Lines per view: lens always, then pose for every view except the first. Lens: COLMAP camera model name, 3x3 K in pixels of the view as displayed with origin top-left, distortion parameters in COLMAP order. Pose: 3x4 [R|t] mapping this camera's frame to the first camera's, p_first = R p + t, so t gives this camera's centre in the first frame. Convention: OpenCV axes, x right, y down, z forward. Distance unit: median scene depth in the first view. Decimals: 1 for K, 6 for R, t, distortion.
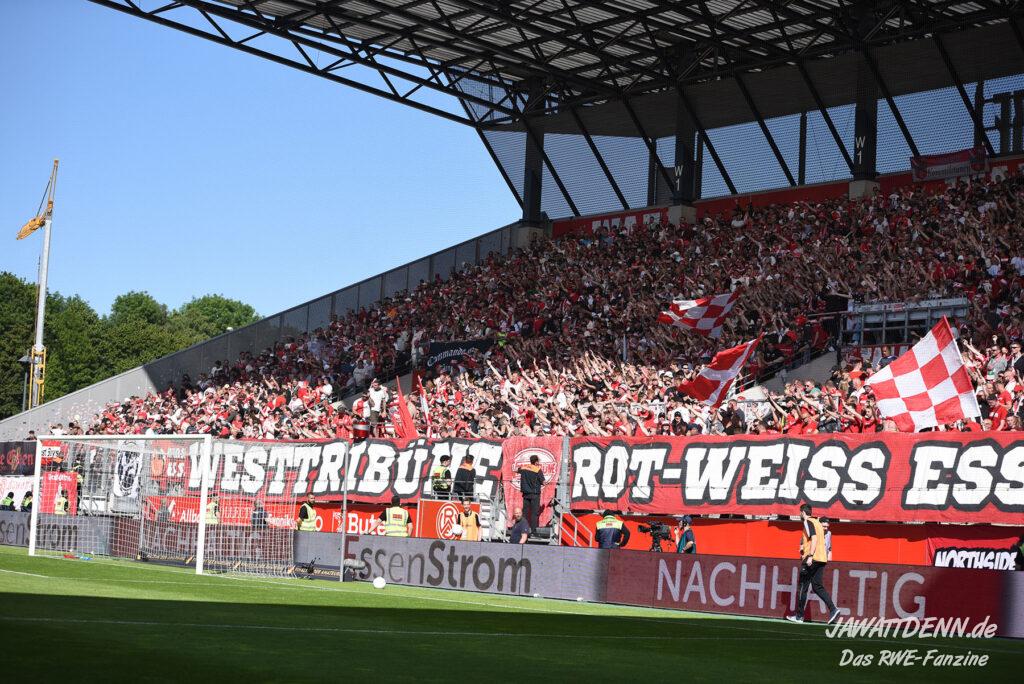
lens RADIAL K [[2096.9, 0, 509.5], [0, 2096.9, 336.4], [0, 0, 1]] dist [-0.176078, 0.000000]
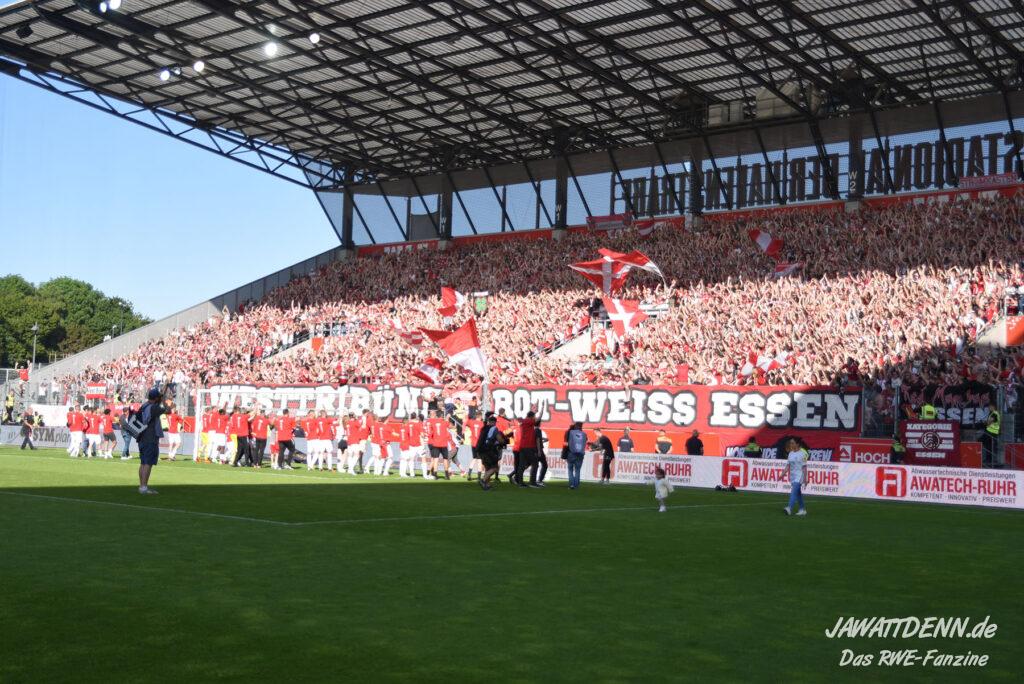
lens RADIAL K [[1271.0, 0, 506.7], [0, 1271.0, 347.9], [0, 0, 1]] dist [0.081692, 0.000000]
pose [[0.969855, -0.006725, 0.243590, -0.125609], [-0.003523, 0.999128, 0.041610, -0.016985], [-0.243657, -0.041214, 0.968985, -0.041964]]
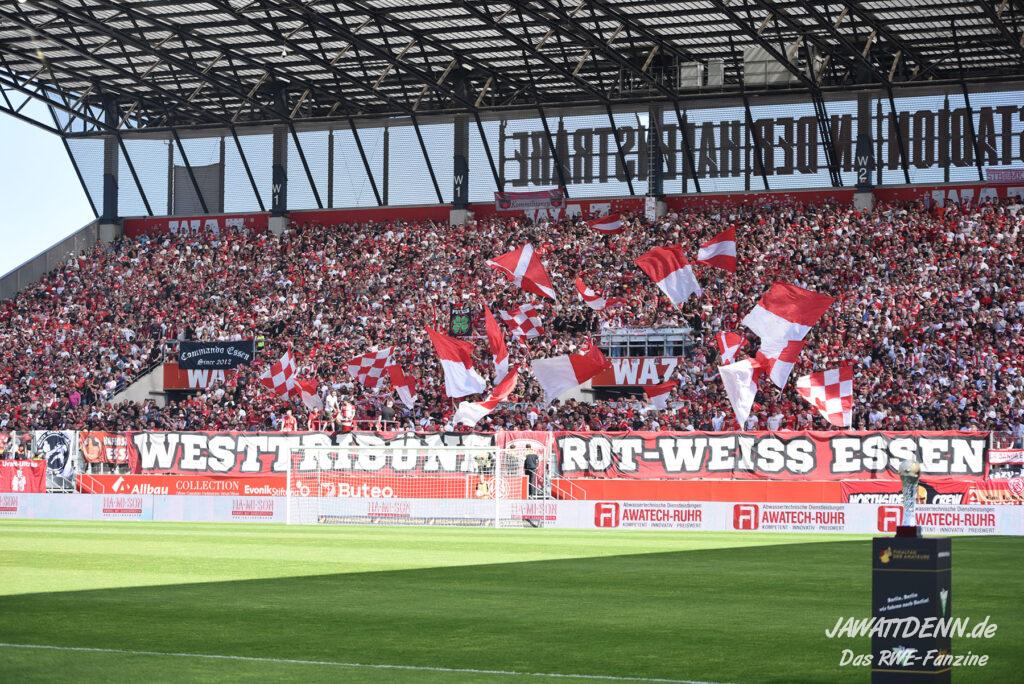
lens RADIAL K [[2577.1, 0, 515.9], [0, 2577.1, 362.0], [0, 0, 1]] dist [-0.003434, 0.000000]
pose [[0.872011, -0.022467, 0.488971, -0.535092], [-0.008933, 0.998049, 0.061790, -0.071003], [-0.489406, -0.058250, 0.870109, -0.392765]]
